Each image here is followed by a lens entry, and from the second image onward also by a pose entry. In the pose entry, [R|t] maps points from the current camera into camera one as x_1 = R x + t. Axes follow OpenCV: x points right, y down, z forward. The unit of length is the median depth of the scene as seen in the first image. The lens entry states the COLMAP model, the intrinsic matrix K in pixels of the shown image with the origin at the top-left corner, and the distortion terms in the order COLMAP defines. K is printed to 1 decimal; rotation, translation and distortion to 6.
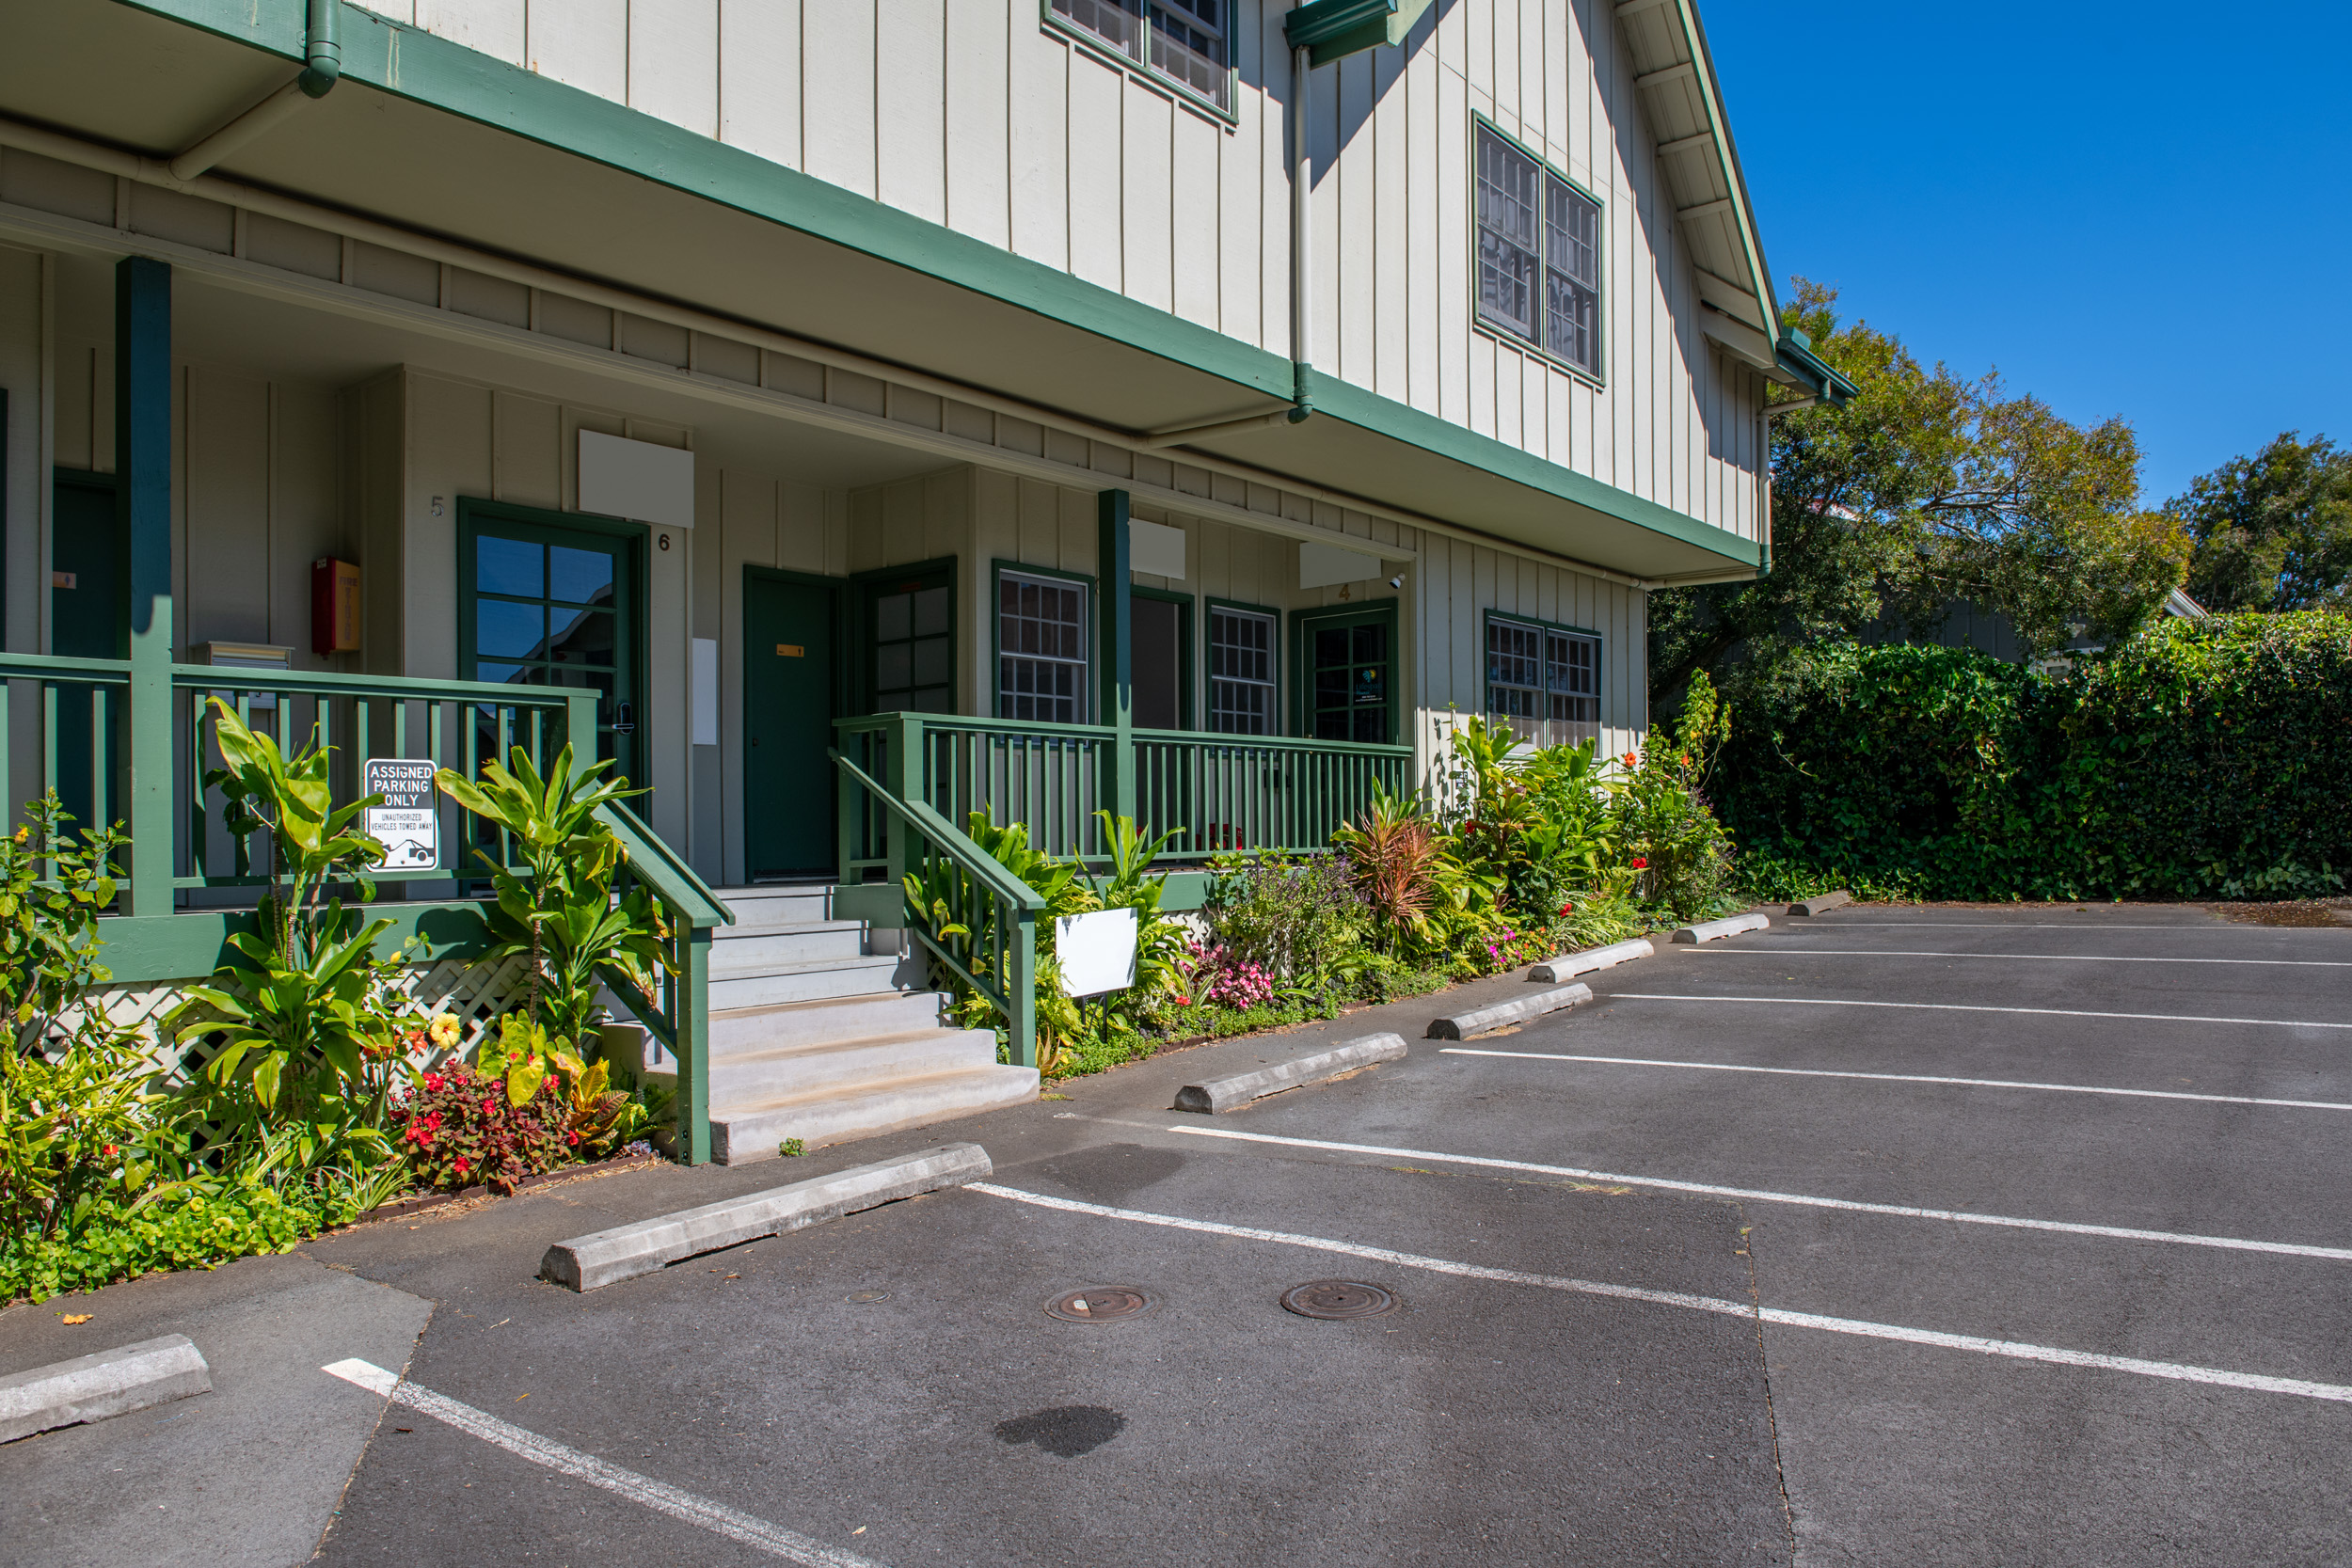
lens RADIAL K [[1629.5, 0, 1190.1], [0, 1629.5, 824.3], [0, 0, 1]] dist [-0.036699, -0.001407]
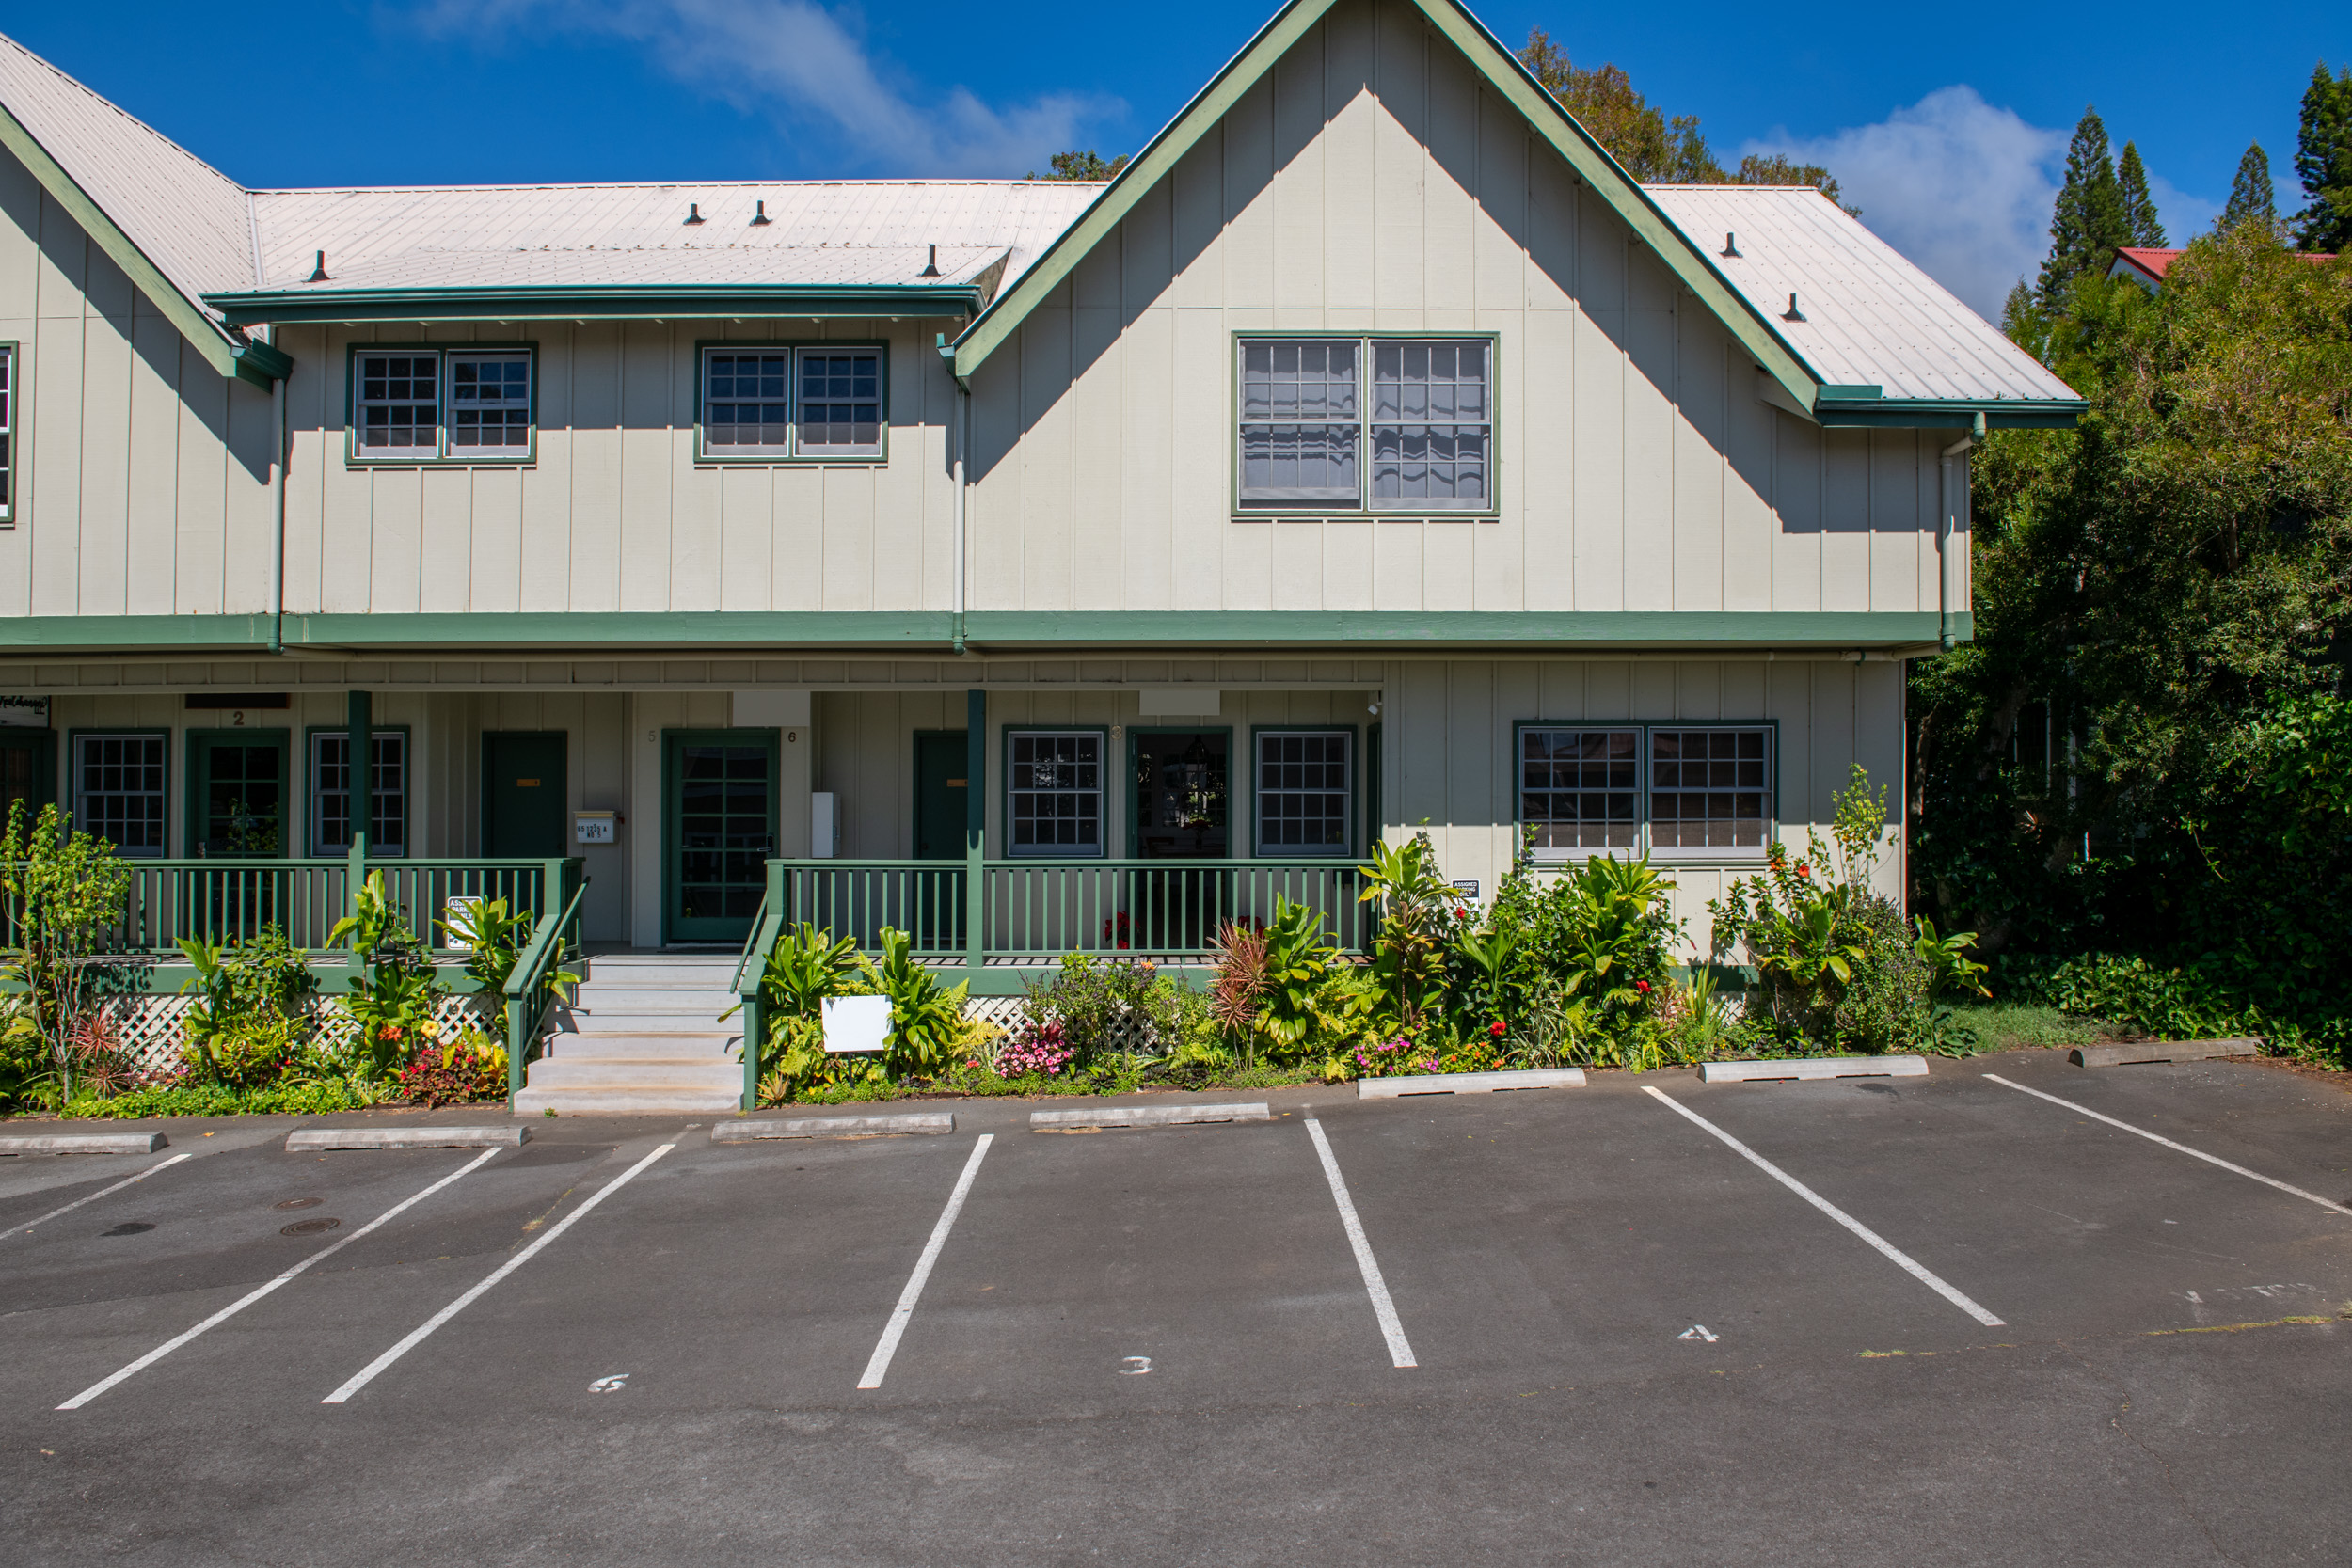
lens RADIAL K [[1575.7, 0, 1204.3], [0, 1575.7, 757.0], [0, 0, 1]] dist [-0.044498, 0.000484]
pose [[0.625960, 0.011822, -0.779765, 0.892569], [-0.002311, 0.999909, 0.013304, -0.131340], [0.779852, -0.006526, 0.625930, 0.241526]]
